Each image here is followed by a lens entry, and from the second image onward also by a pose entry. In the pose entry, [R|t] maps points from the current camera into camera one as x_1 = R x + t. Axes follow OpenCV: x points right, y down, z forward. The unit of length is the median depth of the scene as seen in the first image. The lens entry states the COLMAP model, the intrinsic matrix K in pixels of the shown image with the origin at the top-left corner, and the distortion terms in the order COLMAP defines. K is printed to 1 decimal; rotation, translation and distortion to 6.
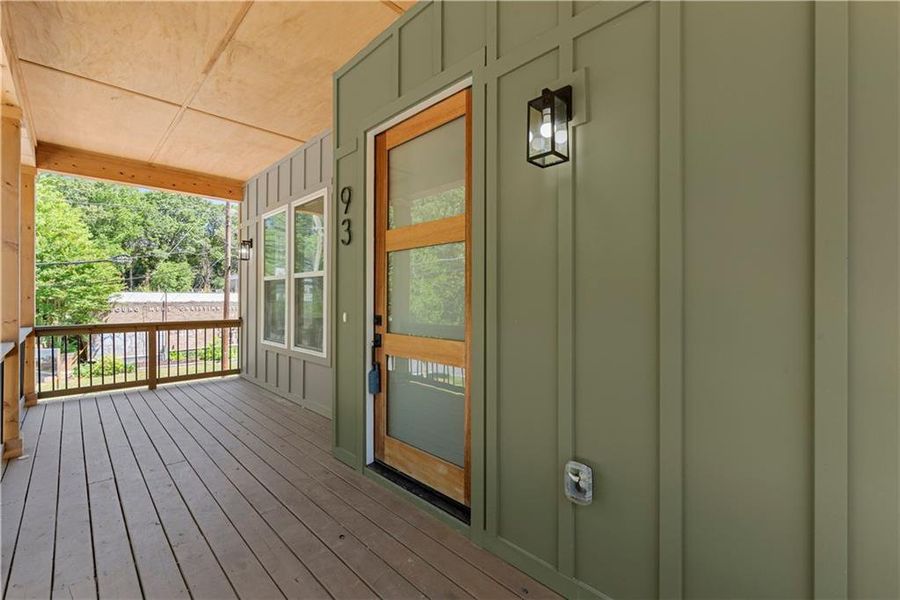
lens RADIAL K [[389.5, 0, 447.2], [0, 389.5, 296.8], [0, 0, 1]] dist [0.000308, 0.000094]
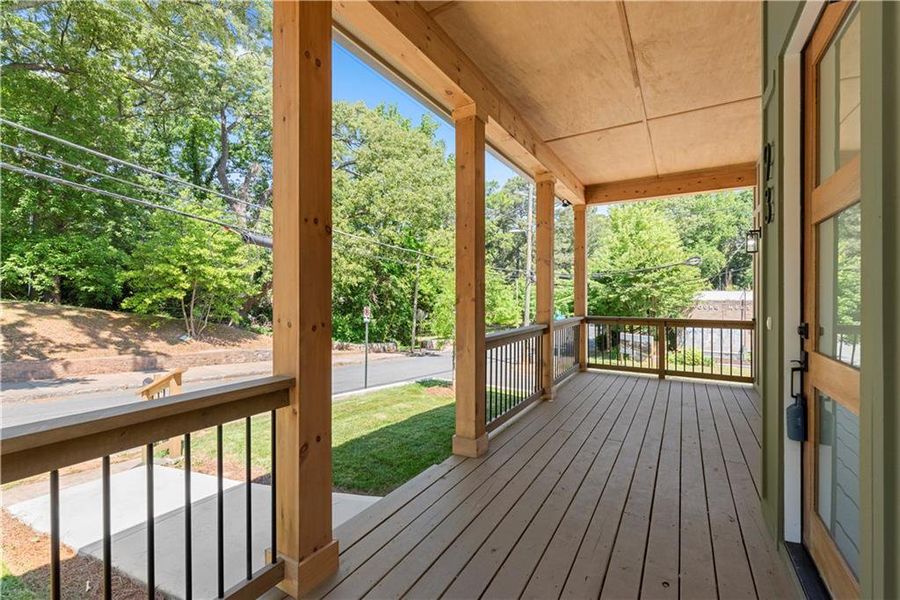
lens RADIAL K [[389.5, 0, 447.2], [0, 389.5, 296.8], [0, 0, 1]] dist [0.000308, 0.000094]
pose [[0.248058, 0.002768, -0.968741, 0.149291], [0.001231, 0.999994, 0.003172, -0.000227], [0.968744, -0.001980, 0.248053, 0.121229]]
